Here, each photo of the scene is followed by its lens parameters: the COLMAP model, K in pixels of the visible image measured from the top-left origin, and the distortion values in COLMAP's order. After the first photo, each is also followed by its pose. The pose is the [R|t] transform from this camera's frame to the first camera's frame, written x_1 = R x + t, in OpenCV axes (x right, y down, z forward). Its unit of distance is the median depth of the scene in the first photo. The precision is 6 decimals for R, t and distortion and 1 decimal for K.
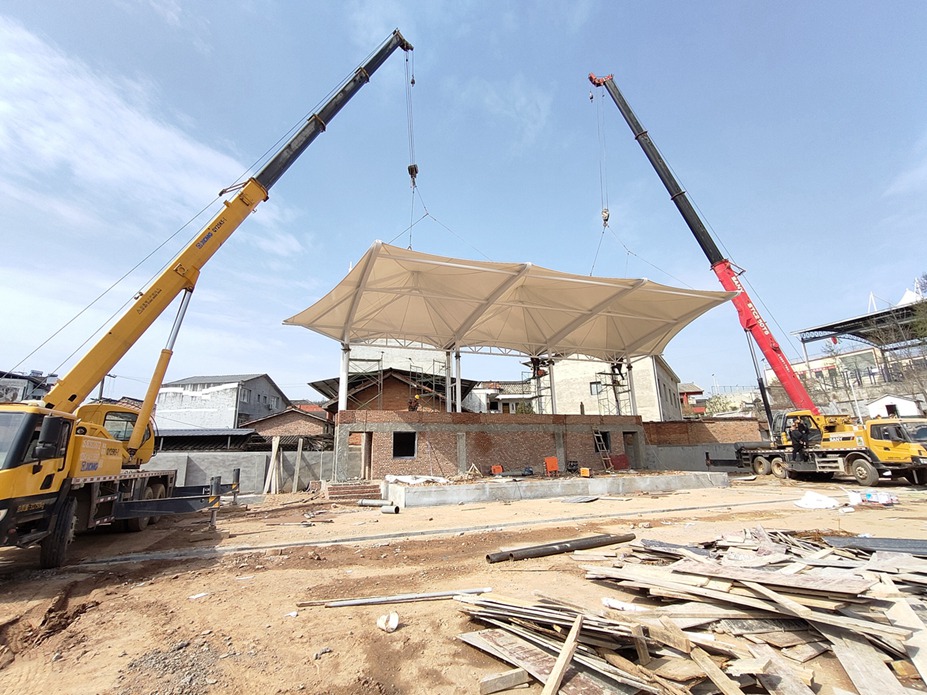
lens RADIAL K [[426.9, 0, 463.5], [0, 426.9, 347.5], [0, 0, 1]] dist [0.001383, 0.000218]
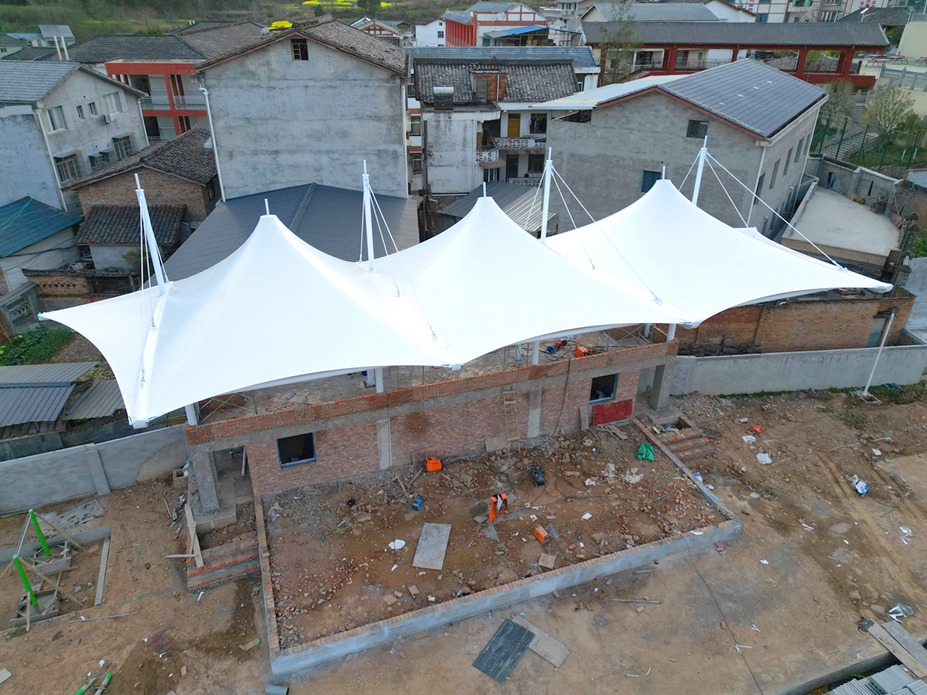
lens RADIAL K [[644.4, 0, 464.3], [0, 644.4, 349.2], [0, 0, 1]] dist [0.073841, -0.066220]
pose [[0.999449, 0.033182, 0.000677, 0.119340], [-0.025023, 0.739986, 0.672157, -0.573583], [0.021803, -0.671804, 0.740408, 0.330083]]
